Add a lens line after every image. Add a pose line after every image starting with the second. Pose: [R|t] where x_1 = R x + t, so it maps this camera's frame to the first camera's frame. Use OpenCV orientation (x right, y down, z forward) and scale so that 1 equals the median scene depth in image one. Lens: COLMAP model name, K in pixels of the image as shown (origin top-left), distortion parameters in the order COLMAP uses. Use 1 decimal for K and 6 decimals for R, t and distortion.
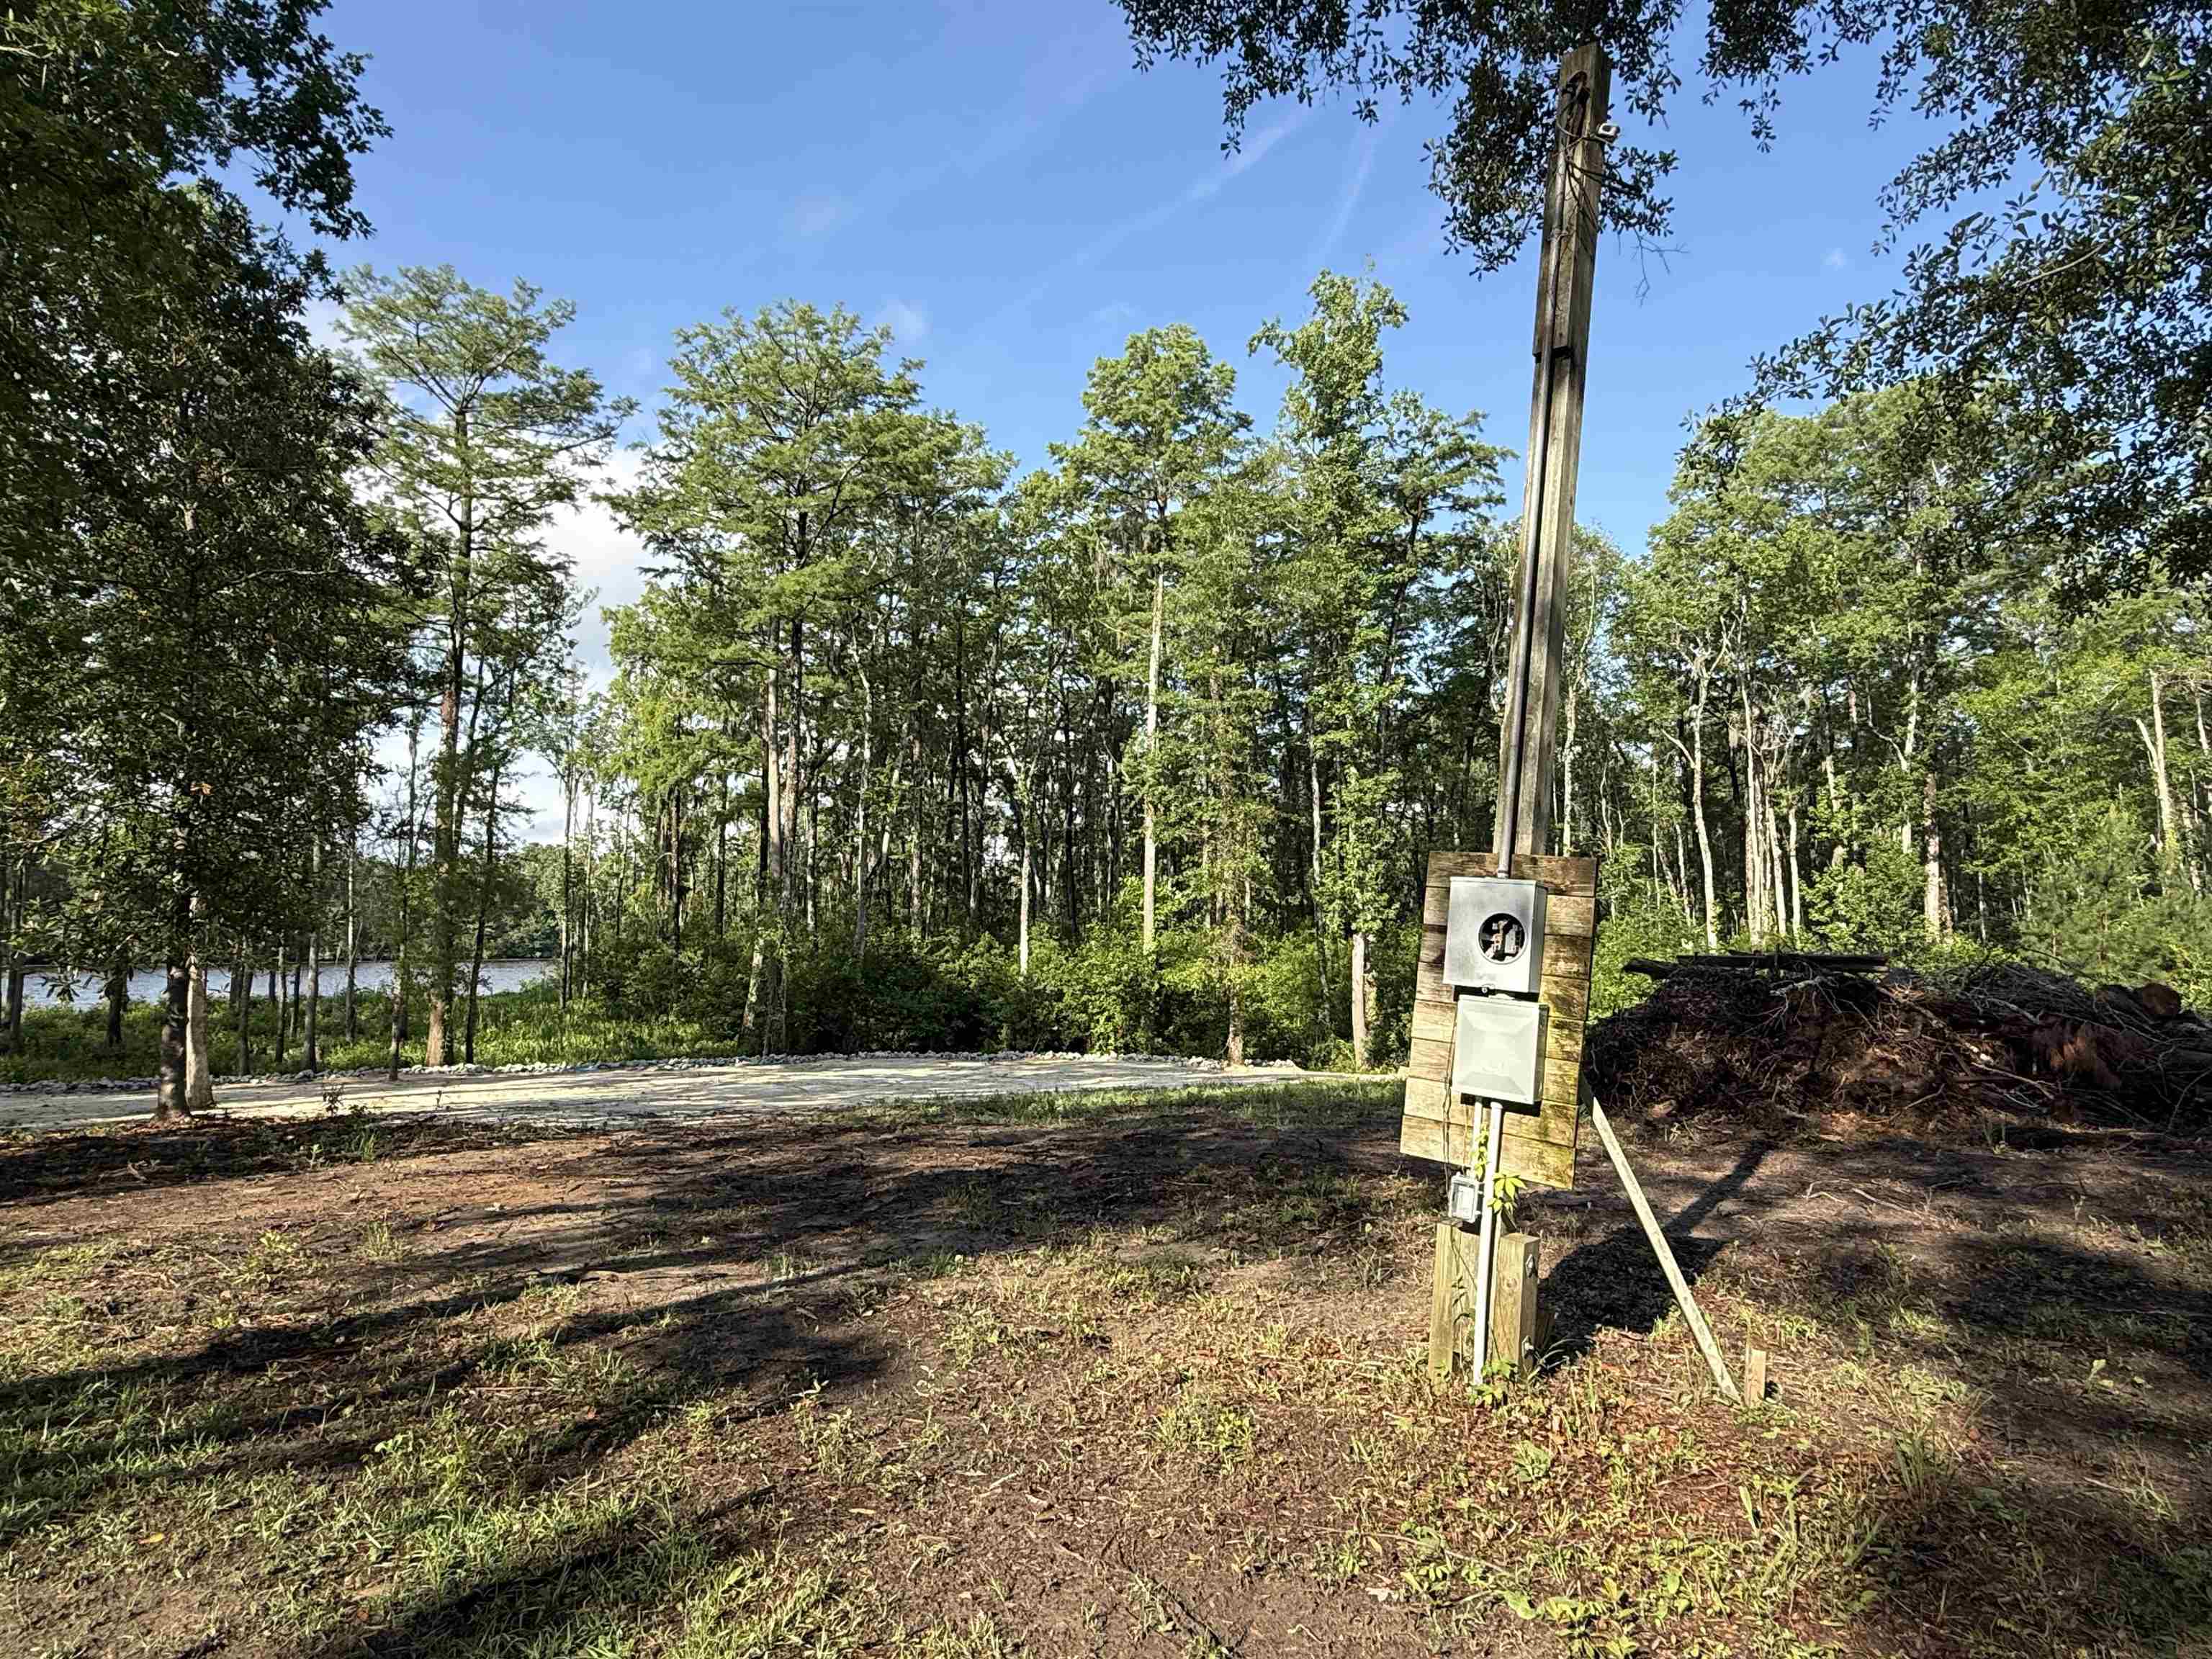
lens RADIAL K [[1295.4, 0, 1104.8], [0, 1295.4, 832.9], [0, 0, 1]] dist [0.003732, 0.000331]
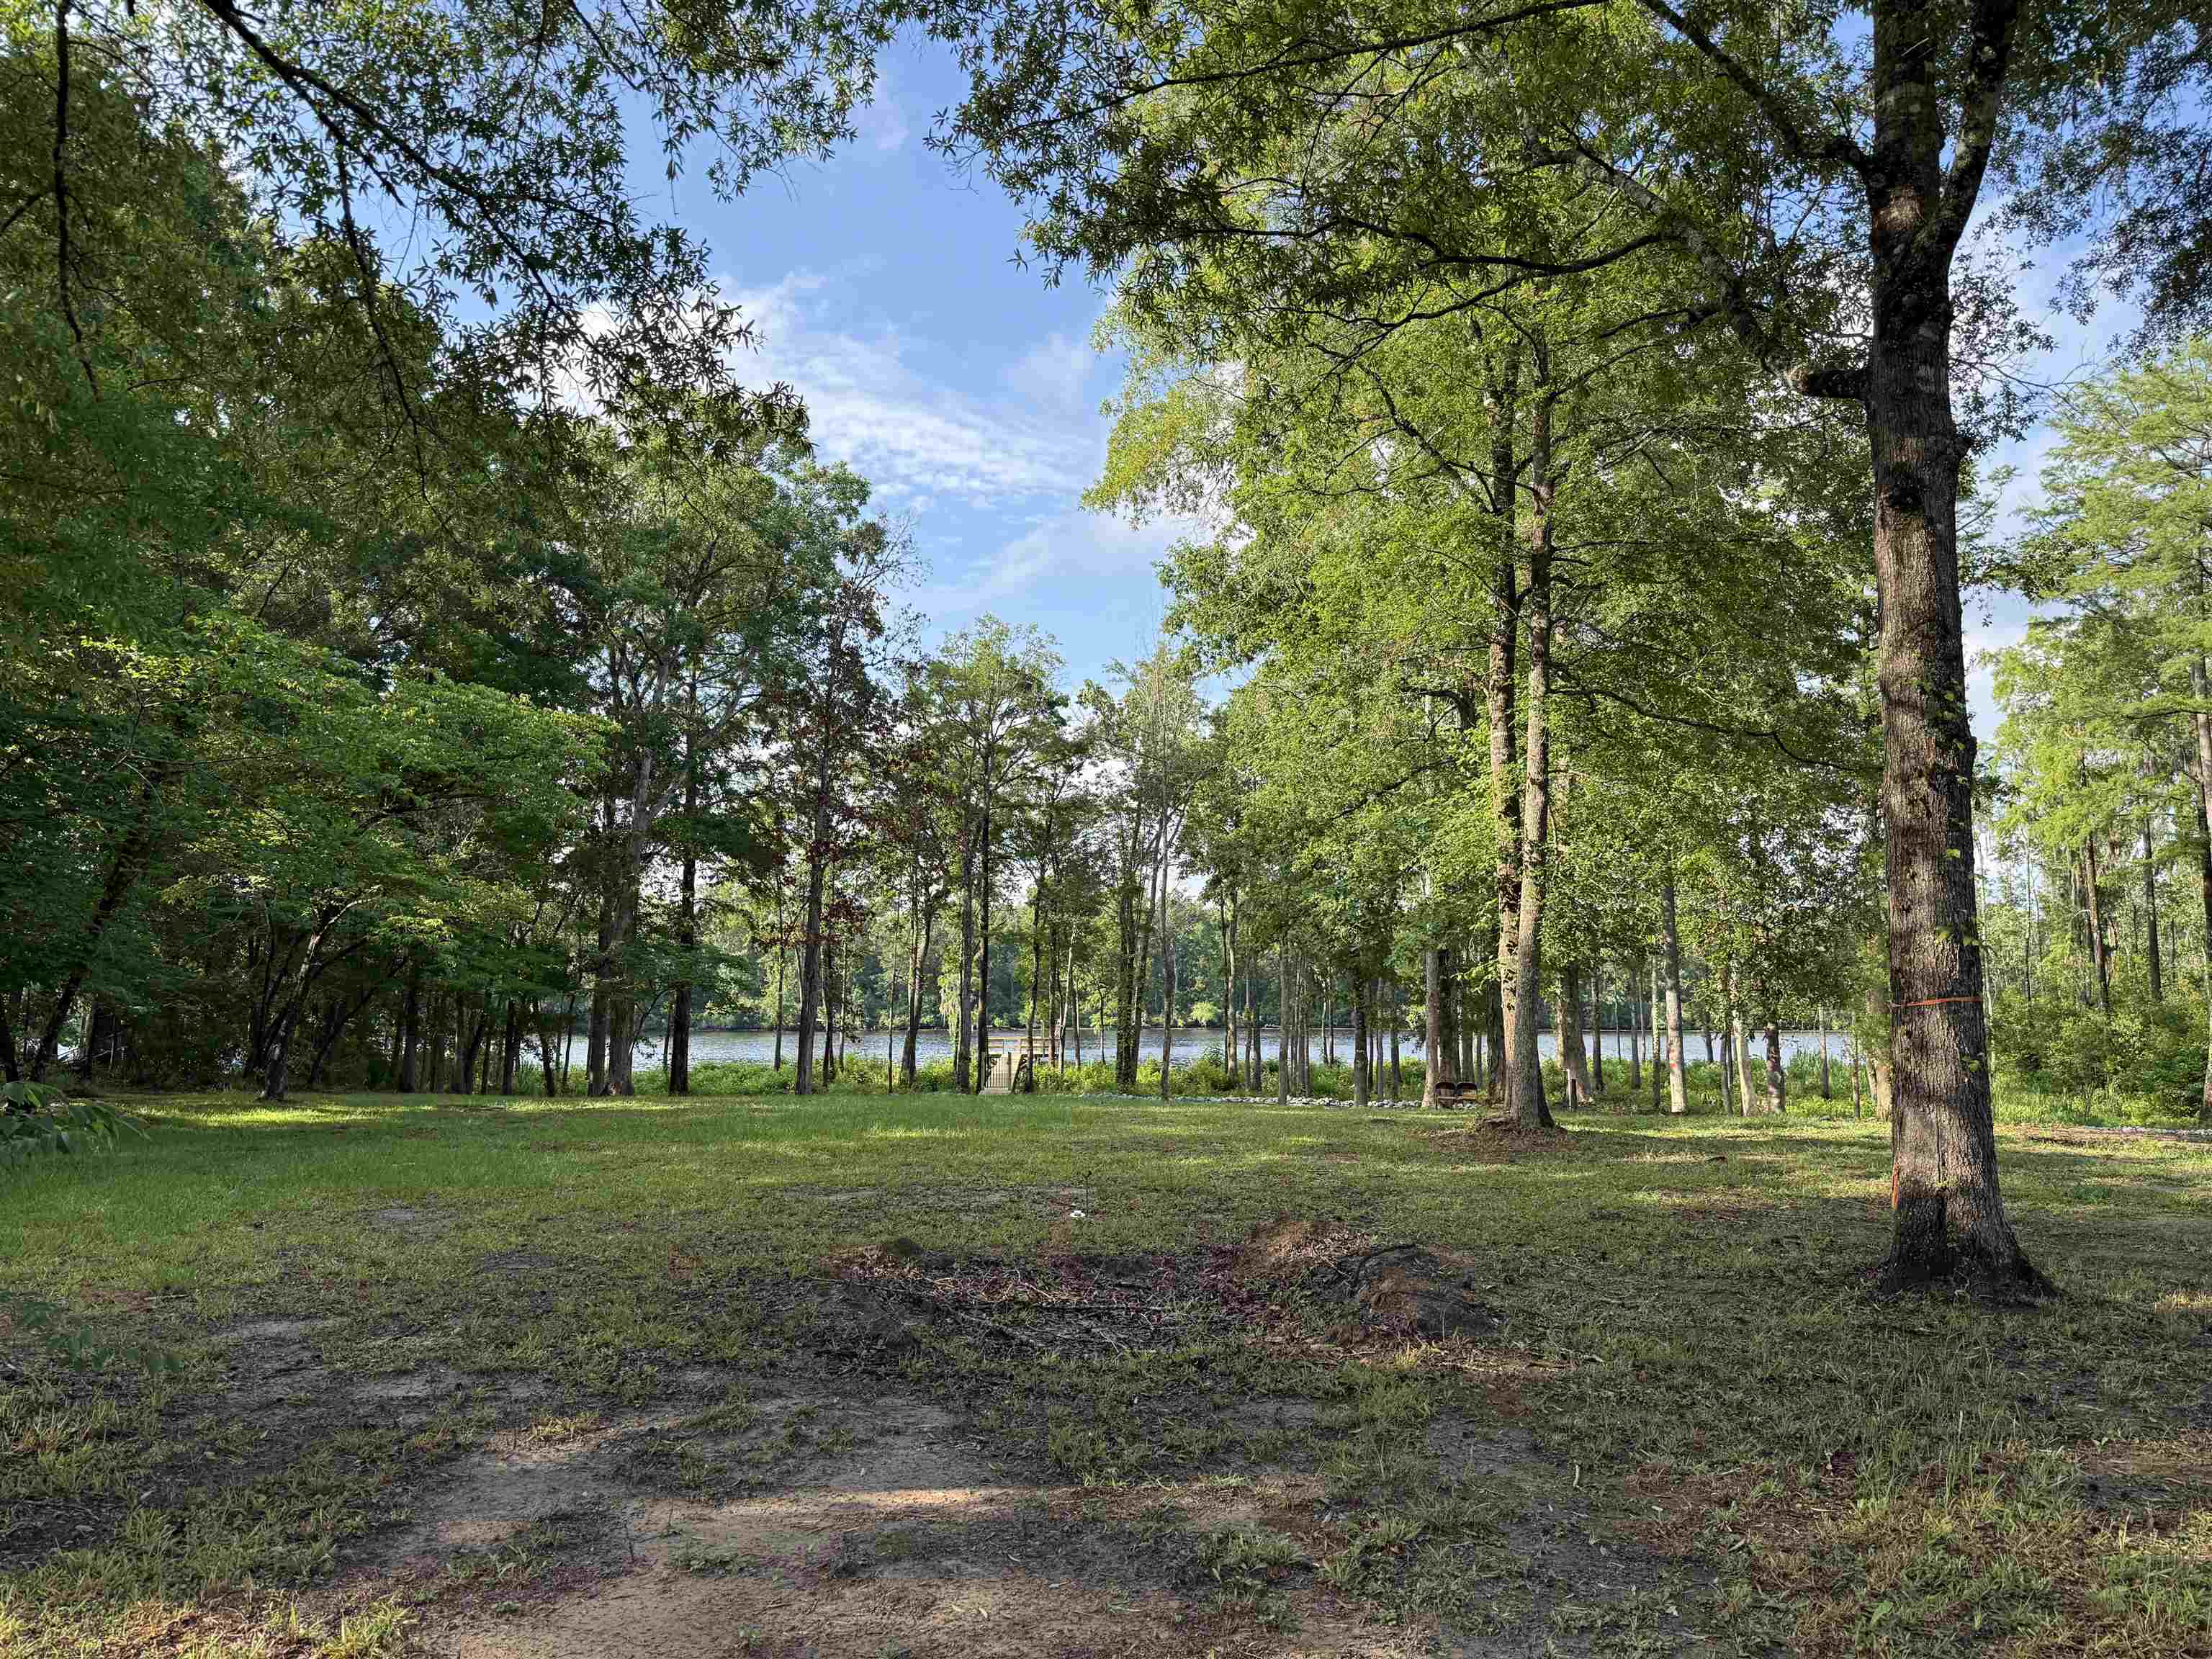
lens RADIAL K [[1723.8, 0, 1106.9], [0, 1723.8, 833.9], [0, 0, 1]] dist [0.012215, 0.004658]
pose [[0.681044, -0.088944, -0.726821, 0.081954], [0.078240, 0.995752, -0.048542, -0.032444], [0.728051, -0.023807, 0.685110, -0.328779]]
